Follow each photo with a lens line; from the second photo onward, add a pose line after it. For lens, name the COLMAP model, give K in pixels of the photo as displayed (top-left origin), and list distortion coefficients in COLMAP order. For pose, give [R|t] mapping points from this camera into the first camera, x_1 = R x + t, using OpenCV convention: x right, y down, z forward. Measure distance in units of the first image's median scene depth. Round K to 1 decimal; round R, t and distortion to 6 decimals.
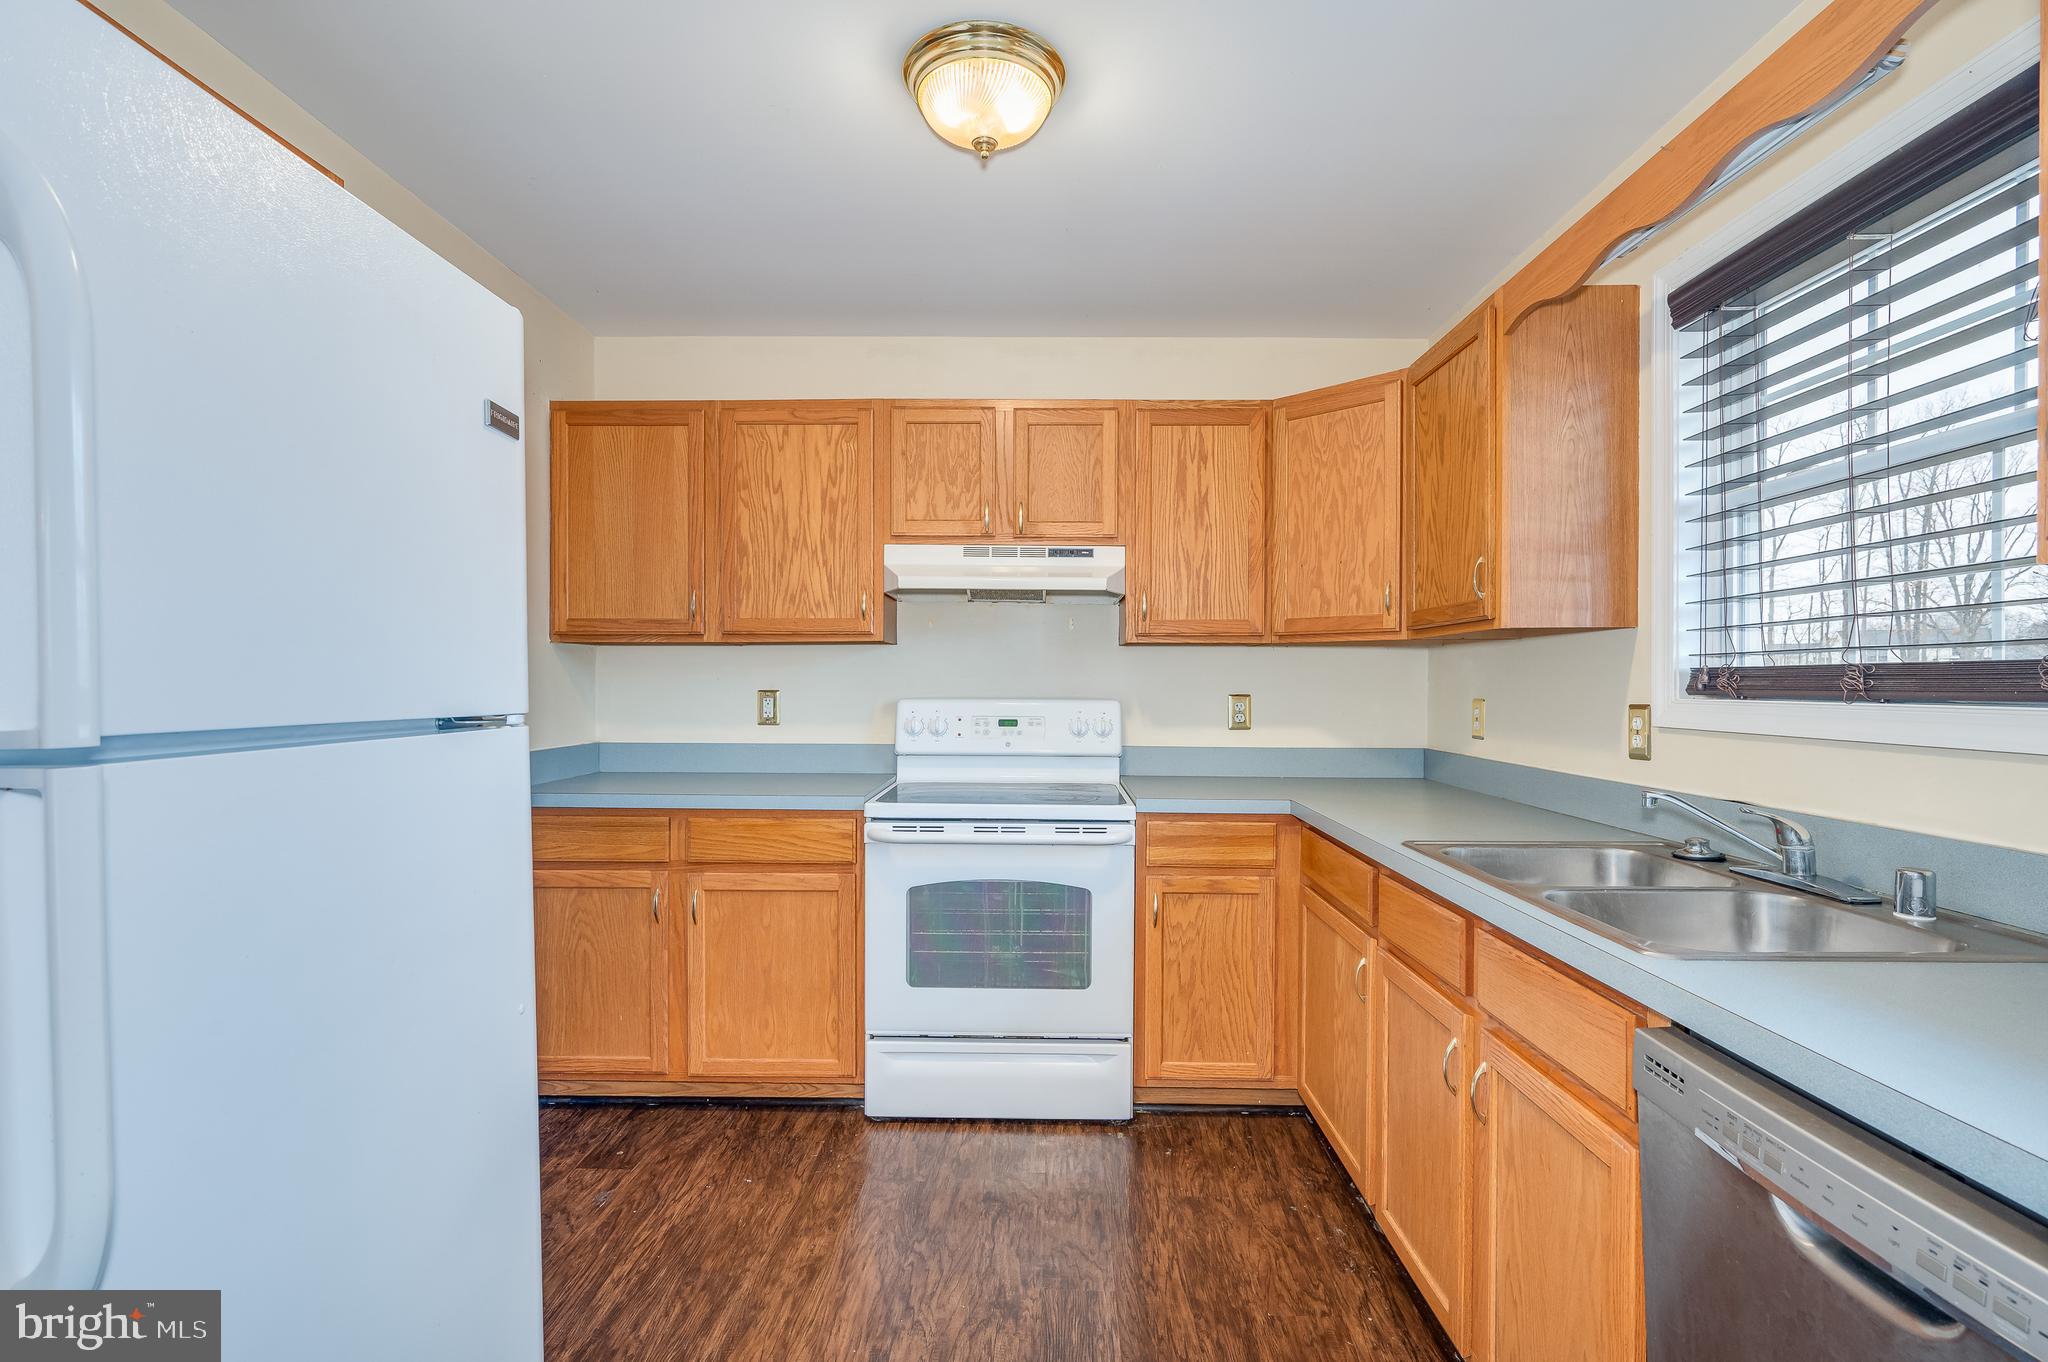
lens RADIAL K [[960.9, 0, 1027.2], [0, 960.9, 691.1], [0, 0, 1]] dist [-0.000713, -0.000211]
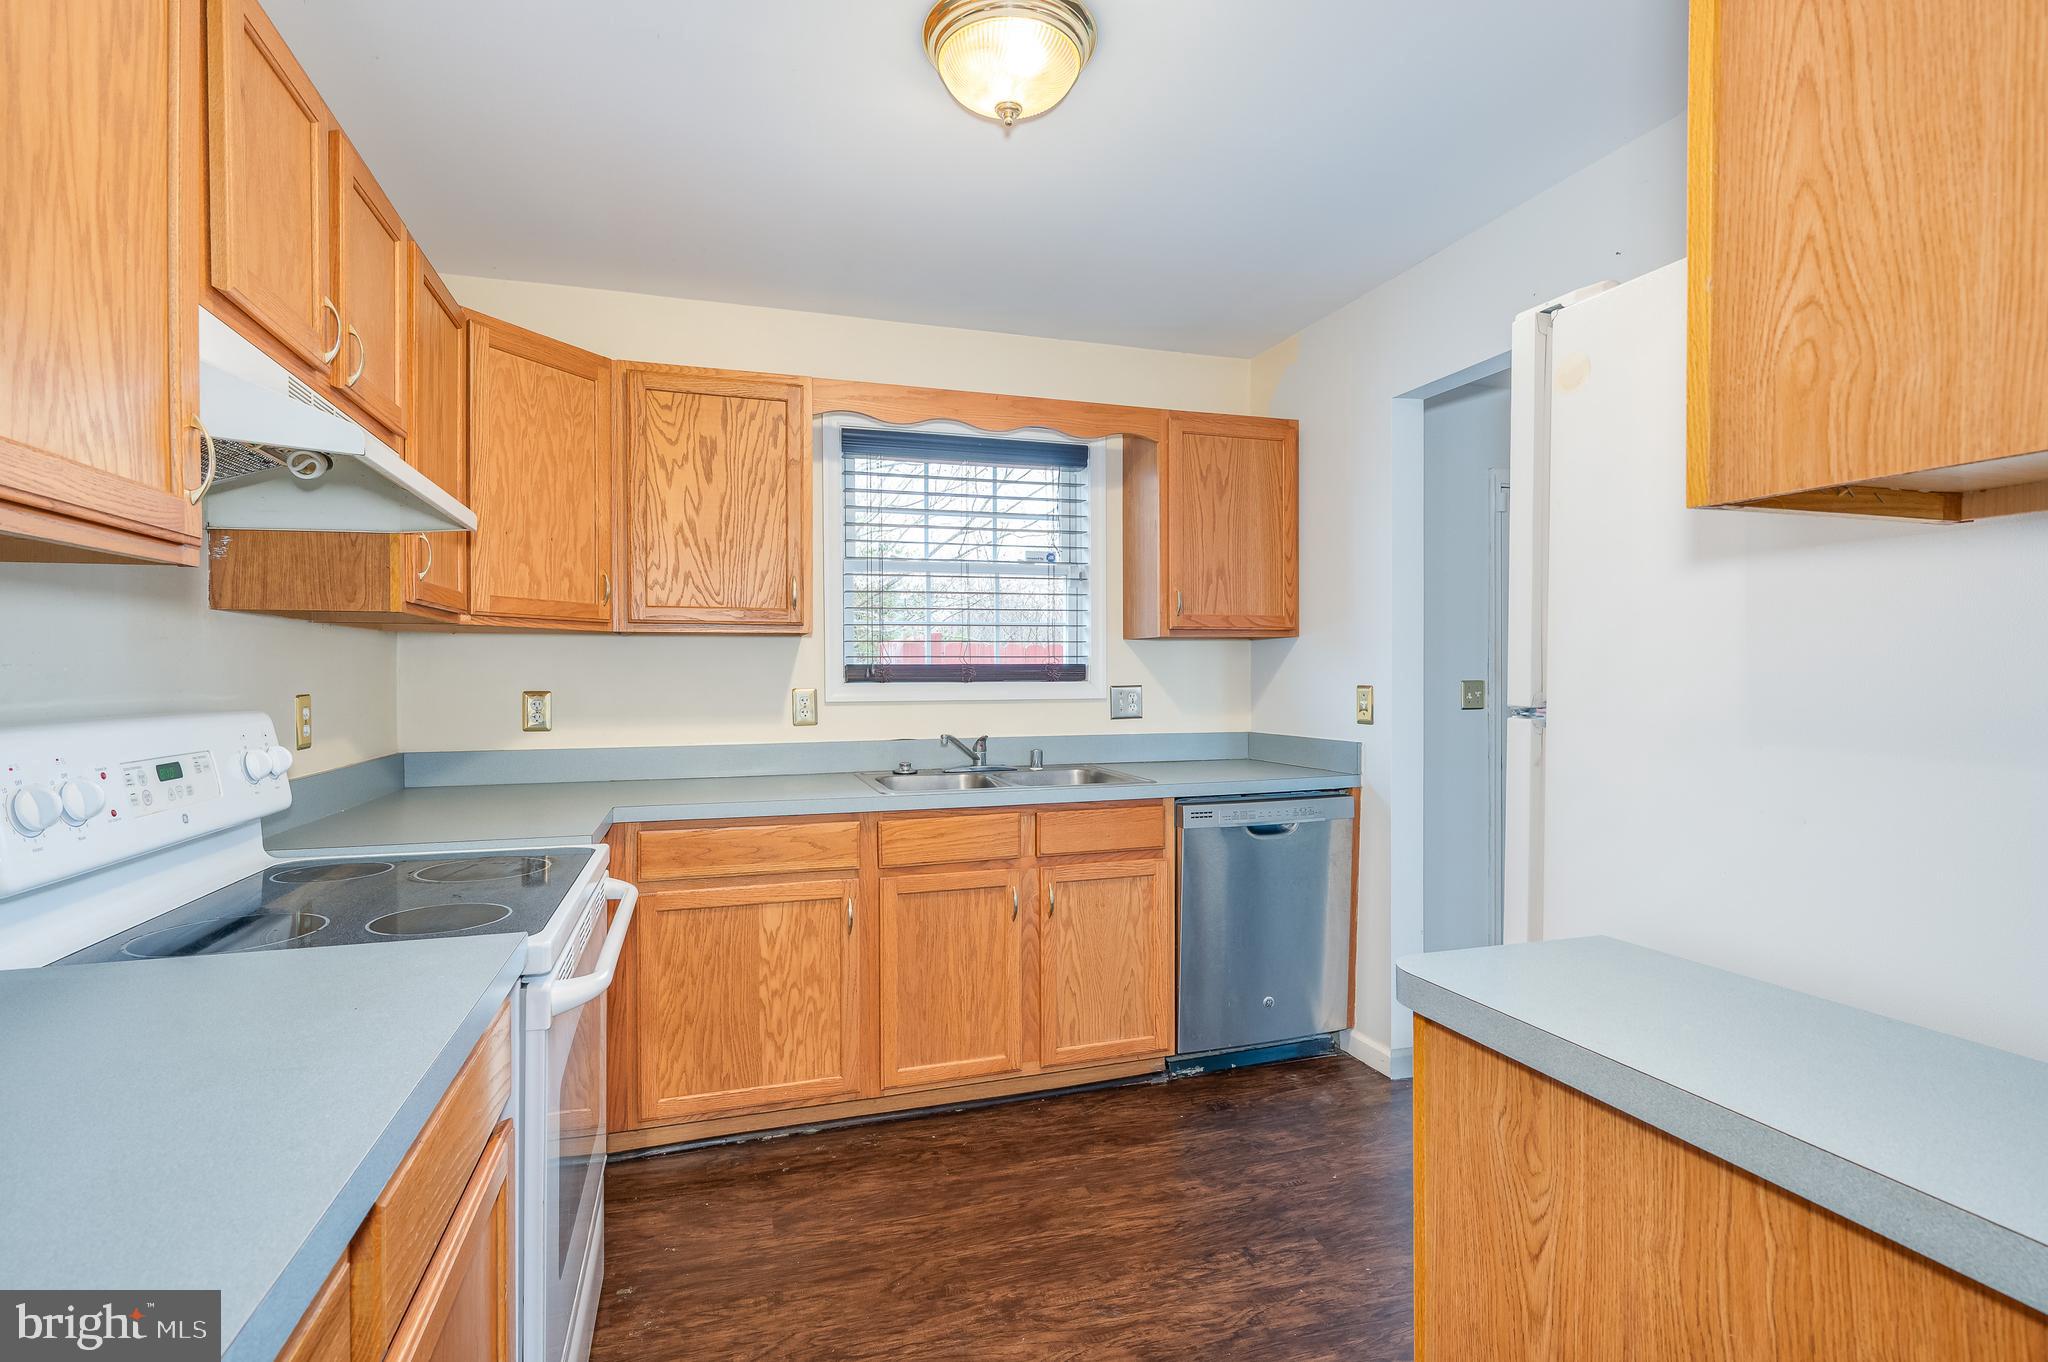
lens RADIAL K [[906.3, 0, 1024.0], [0, 906.3, 681.0], [0, 0, 1]] dist [-0.000424, 0.000335]
pose [[-0.320095, -0.009939, 0.947333, -0.745285], [0.012448, 0.999815, 0.014695, -0.012742], [-0.947304, 0.016496, -0.319912, 1.054205]]
